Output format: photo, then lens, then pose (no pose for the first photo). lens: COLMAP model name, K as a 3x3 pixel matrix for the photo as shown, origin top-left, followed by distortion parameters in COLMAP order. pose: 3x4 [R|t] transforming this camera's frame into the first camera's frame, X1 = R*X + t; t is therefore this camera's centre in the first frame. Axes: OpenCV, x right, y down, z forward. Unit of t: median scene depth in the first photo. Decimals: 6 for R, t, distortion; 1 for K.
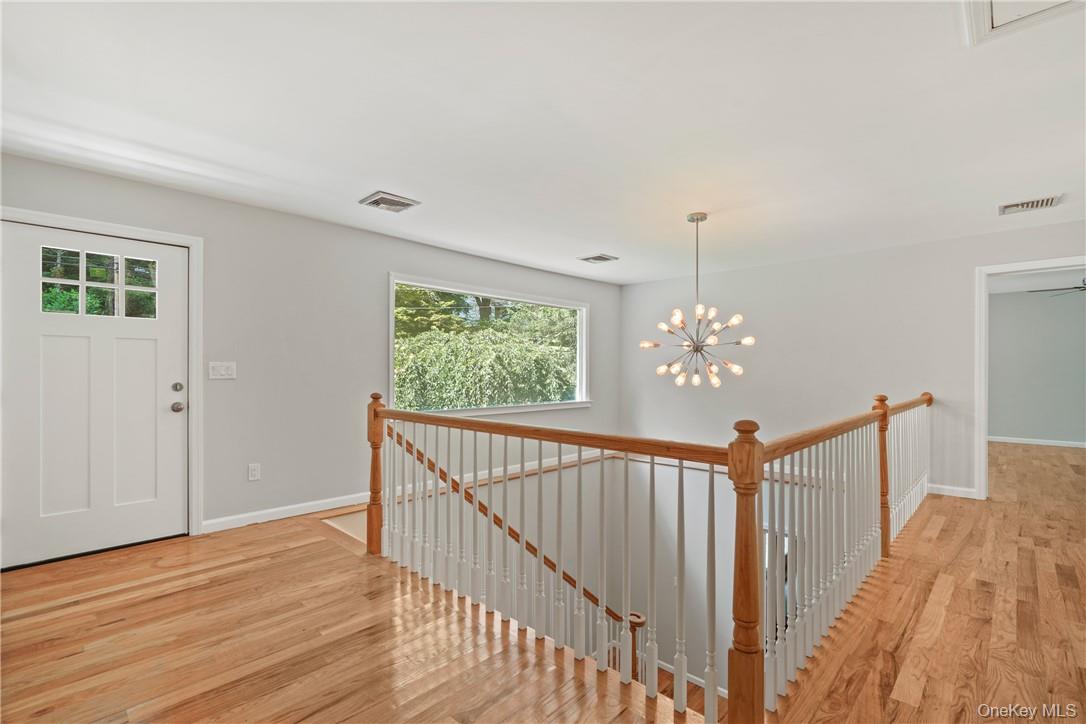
lens RADIAL K [[494.9, 0, 541.3], [0, 494.9, 373.7], [0, 0, 1]] dist [-0.002089, 0.000046]
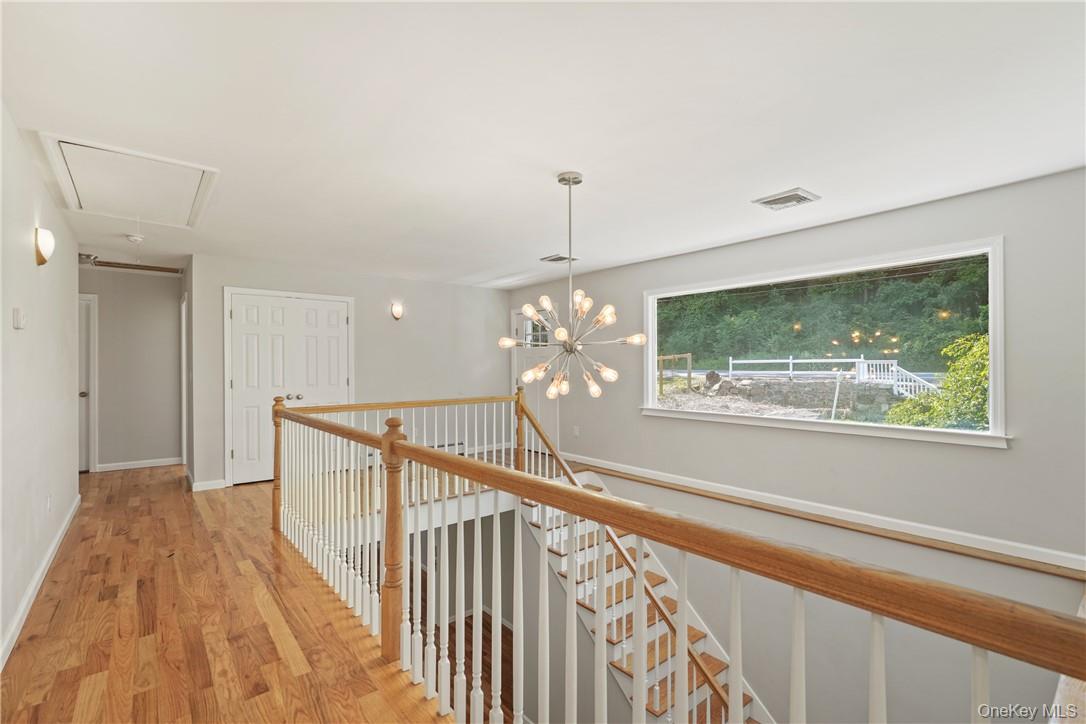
lens RADIAL K [[494.9, 0, 541.3], [0, 494.9, 373.7], [0, 0, 1]] dist [-0.002089, 0.000046]
pose [[-0.127772, 0.009855, -0.991755, 1.873715], [0.002668, 0.999950, 0.009592, -0.034204], [0.991800, -0.001420, -0.127792, 1.816819]]
